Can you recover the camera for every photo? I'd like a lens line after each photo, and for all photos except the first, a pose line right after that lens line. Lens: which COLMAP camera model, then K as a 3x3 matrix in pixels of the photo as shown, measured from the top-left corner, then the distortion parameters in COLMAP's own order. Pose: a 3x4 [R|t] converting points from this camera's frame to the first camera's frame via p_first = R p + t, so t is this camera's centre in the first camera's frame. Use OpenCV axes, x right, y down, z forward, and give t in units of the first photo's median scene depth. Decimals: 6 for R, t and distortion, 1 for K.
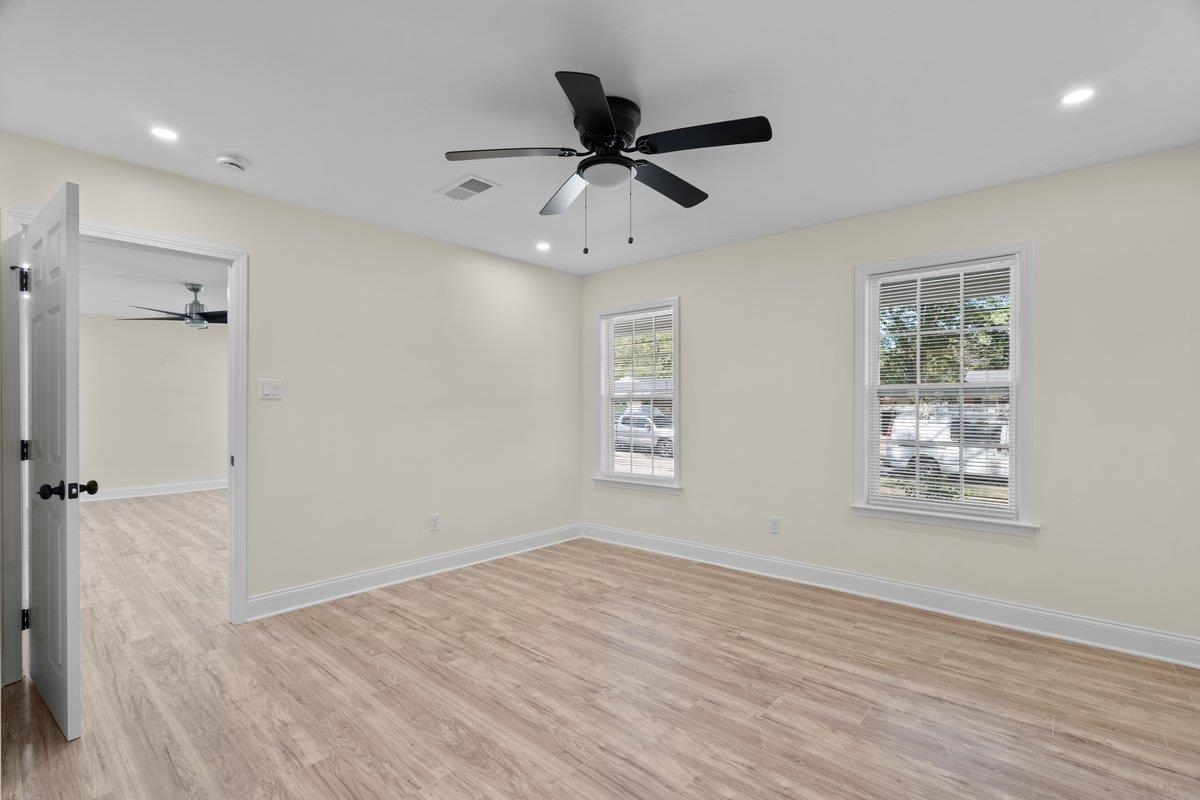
lens RADIAL K [[545.3, 0, 596.0], [0, 545.3, 404.6], [0, 0, 1]] dist [-0.003426, 0.001864]
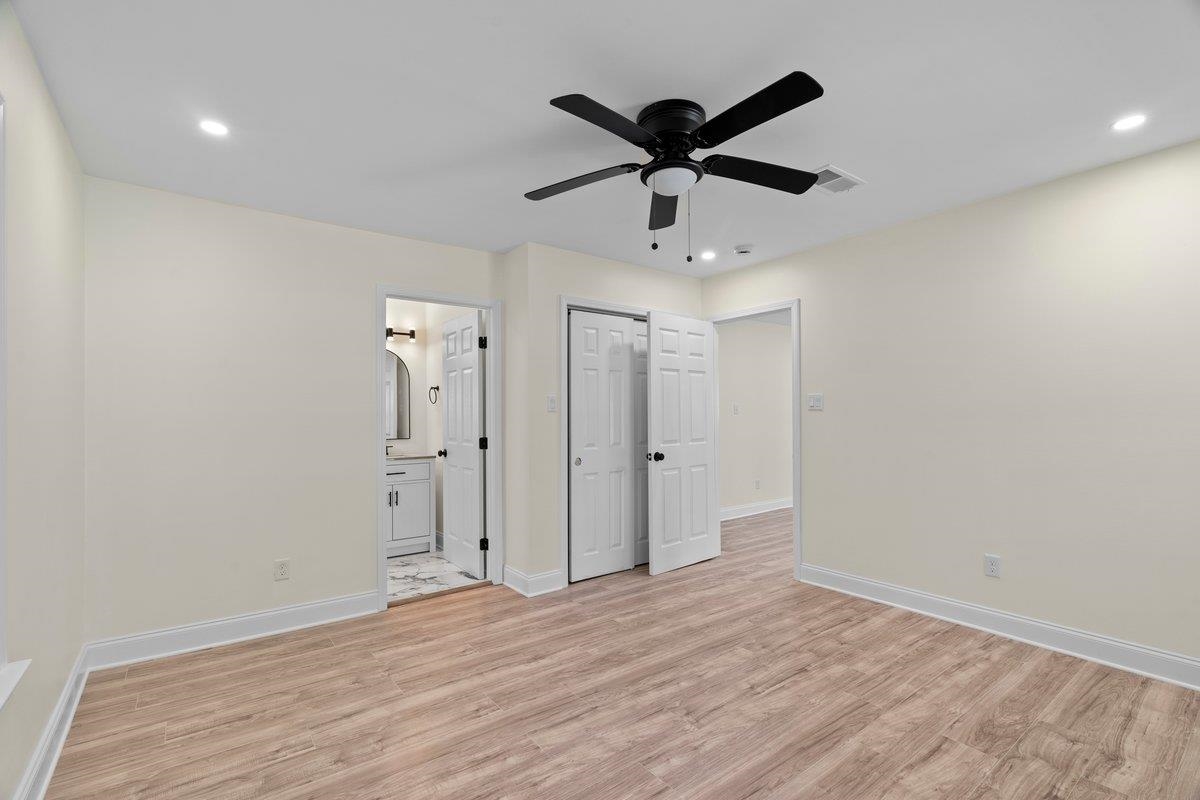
lens RADIAL K [[545.3, 0, 592.0], [0, 545.3, 409.1], [0, 0, 1]] dist [-0.003426, 0.001864]
pose [[-0.209264, -0.010235, -0.977806, 0.756356], [0.009598, 0.999876, -0.012520, -0.000937], [0.977812, -0.012005, -0.209140, 0.804841]]
